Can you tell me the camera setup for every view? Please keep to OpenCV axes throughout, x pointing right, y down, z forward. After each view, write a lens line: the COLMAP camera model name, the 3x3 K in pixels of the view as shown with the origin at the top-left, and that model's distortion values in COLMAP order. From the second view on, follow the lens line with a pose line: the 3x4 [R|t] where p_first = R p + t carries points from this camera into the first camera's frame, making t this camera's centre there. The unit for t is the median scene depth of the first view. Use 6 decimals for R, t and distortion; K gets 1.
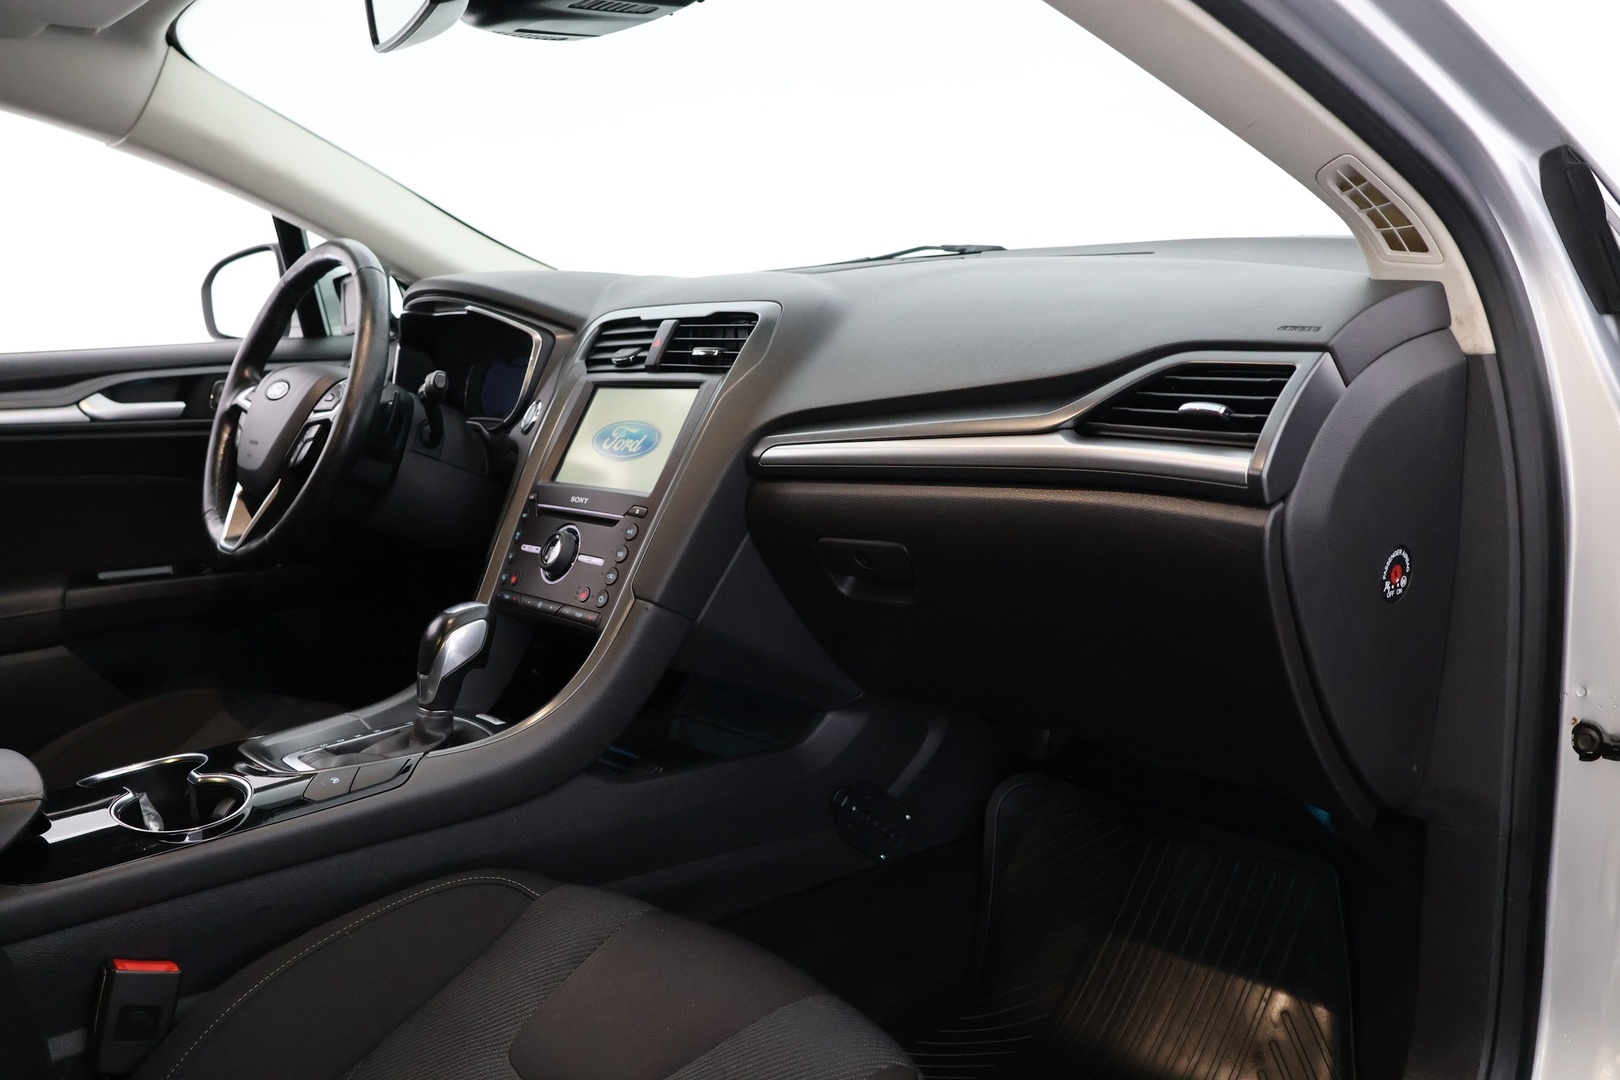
lens RADIAL K [[1402.1, 0, 810.0], [0, 1402.1, 540.0], [0, 0, 1]] dist [-0.086457, 0.014760]
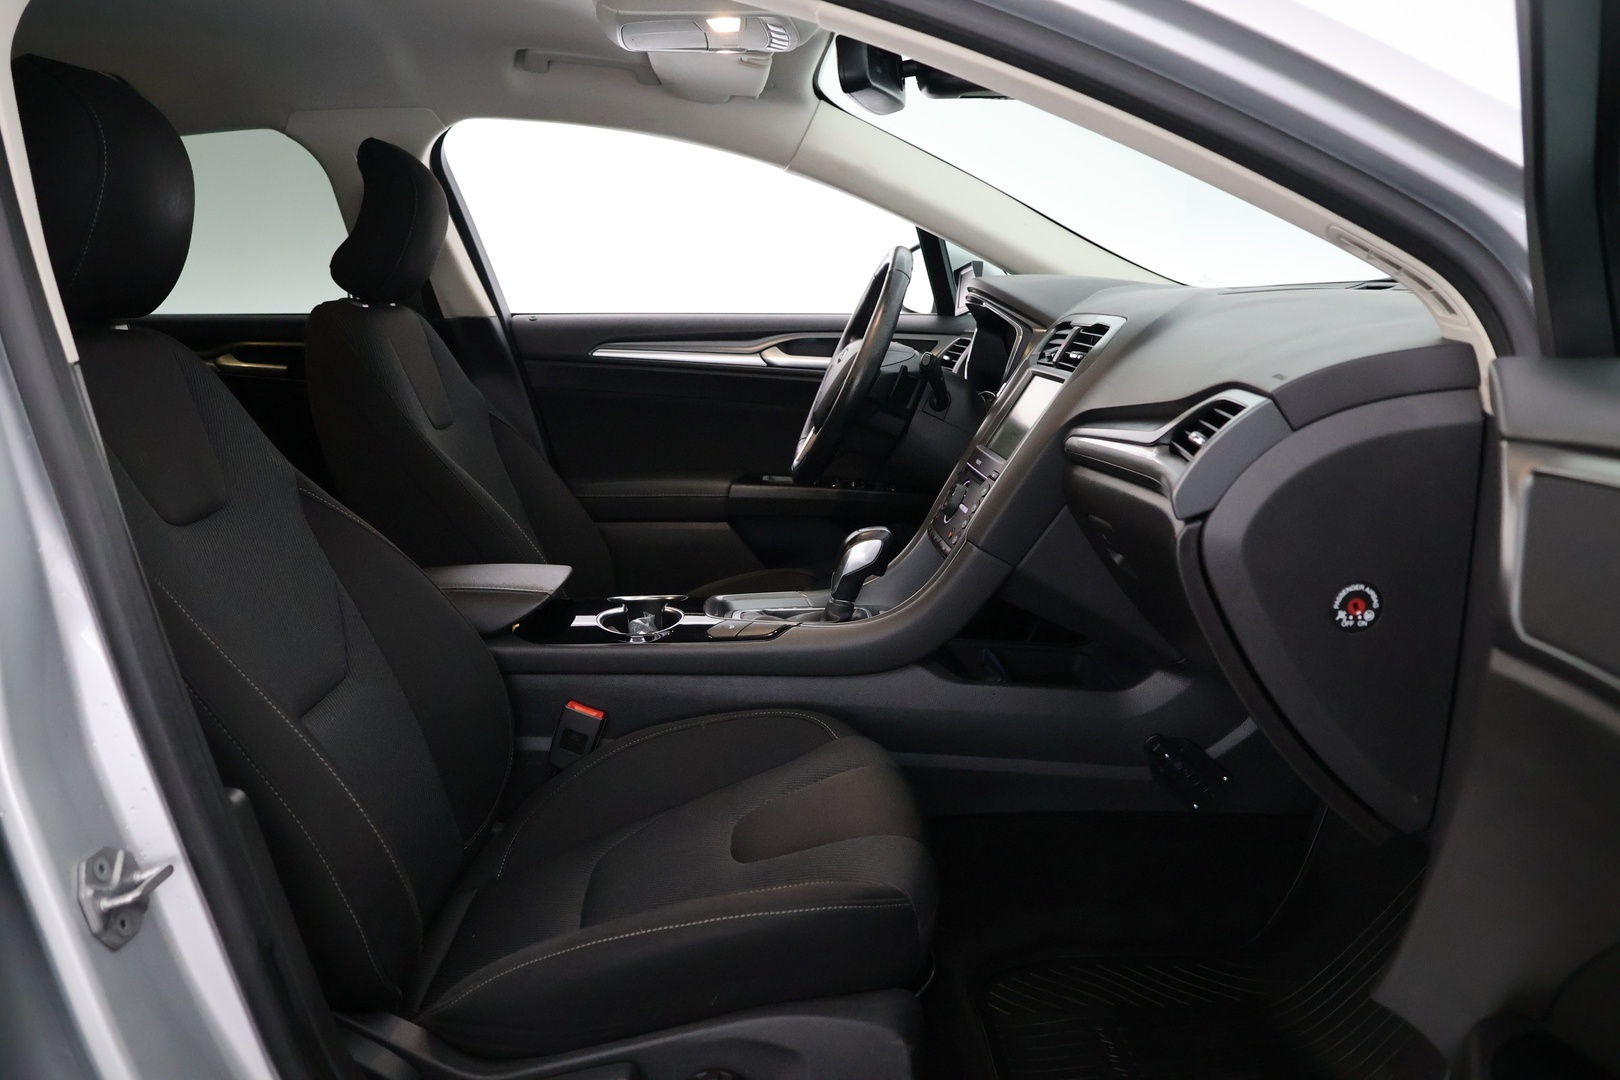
lens RADIAL K [[1402.1, 0, 810.0], [0, 1402.1, 540.0], [0, 0, 1]] dist [-0.086457, 0.014760]
pose [[0.764064, 0.155162, -0.626204, 0.537832], [-0.136127, 0.987568, 0.078606, -0.038387], [0.630615, 0.025183, 0.775687, -0.089665]]
